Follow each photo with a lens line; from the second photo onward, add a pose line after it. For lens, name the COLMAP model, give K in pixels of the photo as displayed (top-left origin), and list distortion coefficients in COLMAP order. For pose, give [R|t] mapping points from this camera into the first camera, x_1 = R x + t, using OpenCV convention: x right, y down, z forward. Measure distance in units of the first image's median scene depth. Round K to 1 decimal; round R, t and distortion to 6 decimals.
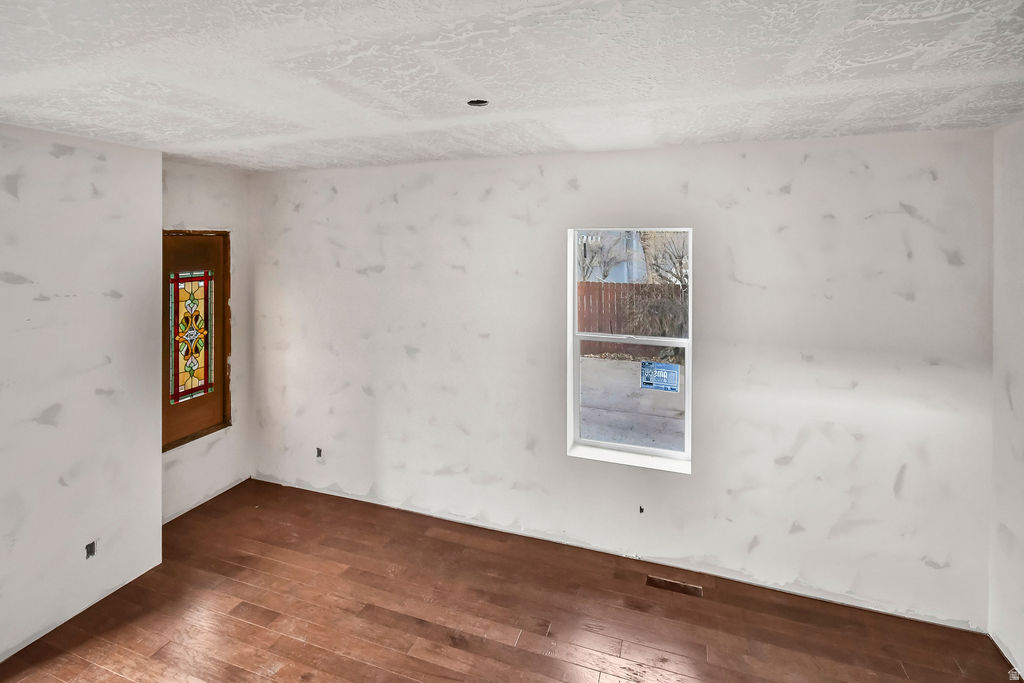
lens RADIAL K [[469.0, 0, 518.1], [0, 469.0, 245.4], [0, 0, 1]] dist [0.015969, -0.003286]
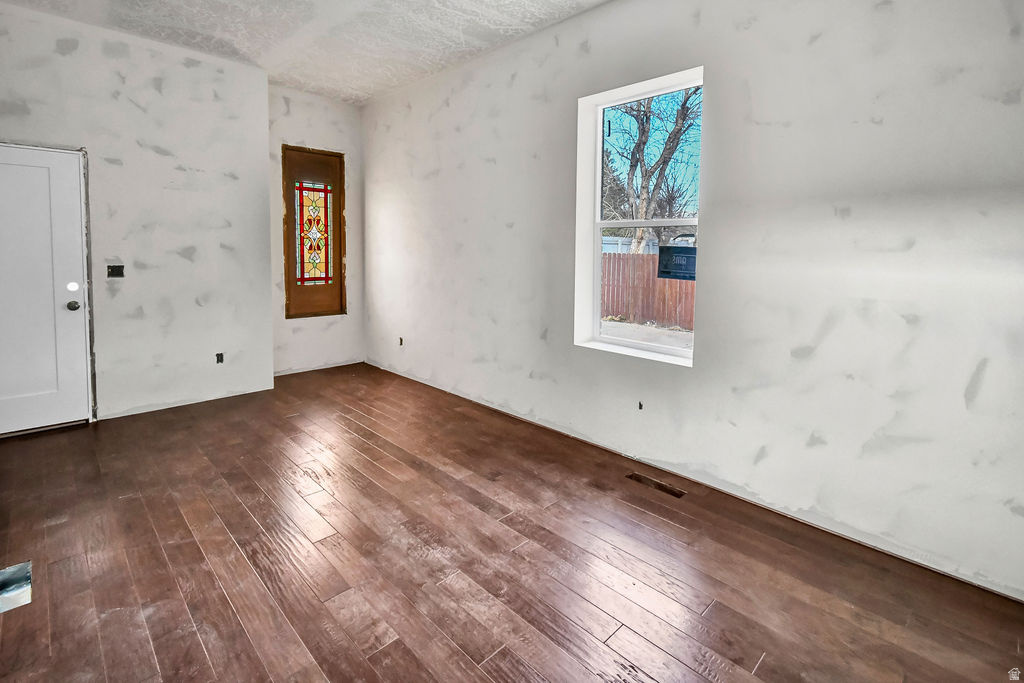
lens RADIAL K [[469.0, 0, 527.9], [0, 469.0, 283.3], [0, 0, 1]] dist [0.015969, -0.003286]
pose [[0.904939, 0.042179, -0.423445, 0.373710], [-0.015520, 0.997685, 0.066210, 0.235039], [0.425258, -0.053344, 0.903499, 0.104859]]
